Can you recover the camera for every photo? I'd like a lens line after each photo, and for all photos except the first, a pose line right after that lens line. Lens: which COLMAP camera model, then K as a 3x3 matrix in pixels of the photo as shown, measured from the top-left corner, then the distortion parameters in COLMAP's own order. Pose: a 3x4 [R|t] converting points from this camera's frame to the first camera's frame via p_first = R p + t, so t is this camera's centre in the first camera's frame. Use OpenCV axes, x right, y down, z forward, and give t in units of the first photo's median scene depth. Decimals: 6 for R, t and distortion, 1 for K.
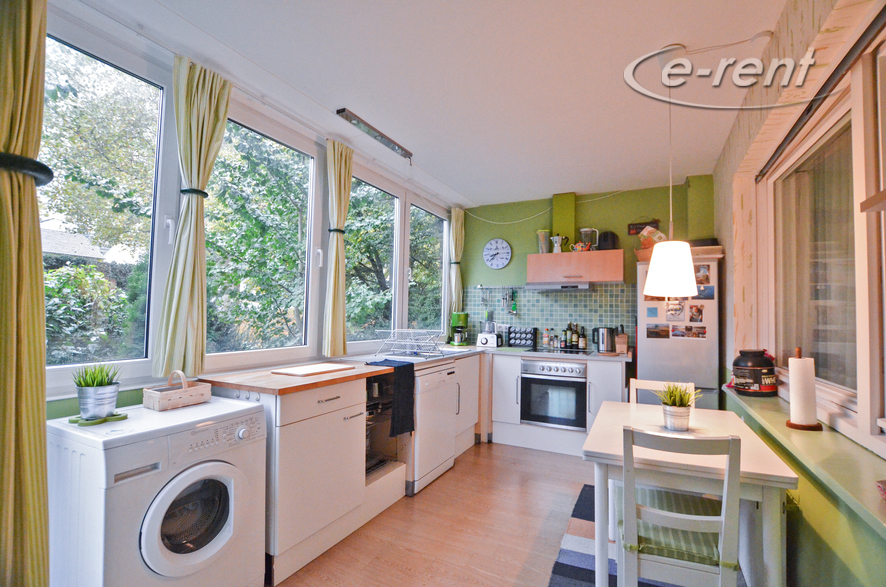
lens RADIAL K [[388.1, 0, 457.1], [0, 388.1, 307.0], [0, 0, 1]] dist [-0.032947, 0.005603]
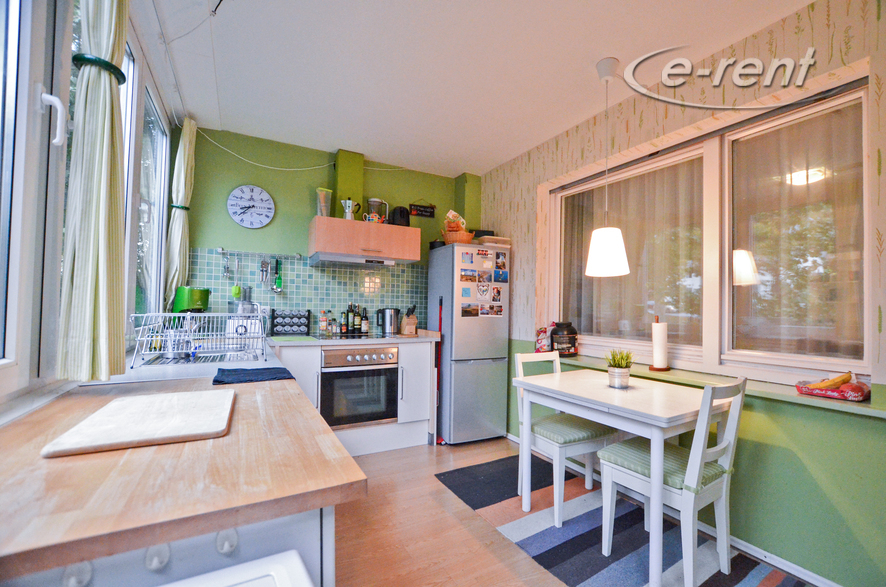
lens RADIAL K [[388.1, 0, 463.5], [0, 388.1, 303.8], [0, 0, 1]] dist [-0.032947, 0.005603]
pose [[0.558599, 0.004524, 0.829425, -0.288998], [-0.025449, 0.999608, 0.011687, 0.024890], [-0.829047, -0.027637, 0.558495, 0.309312]]
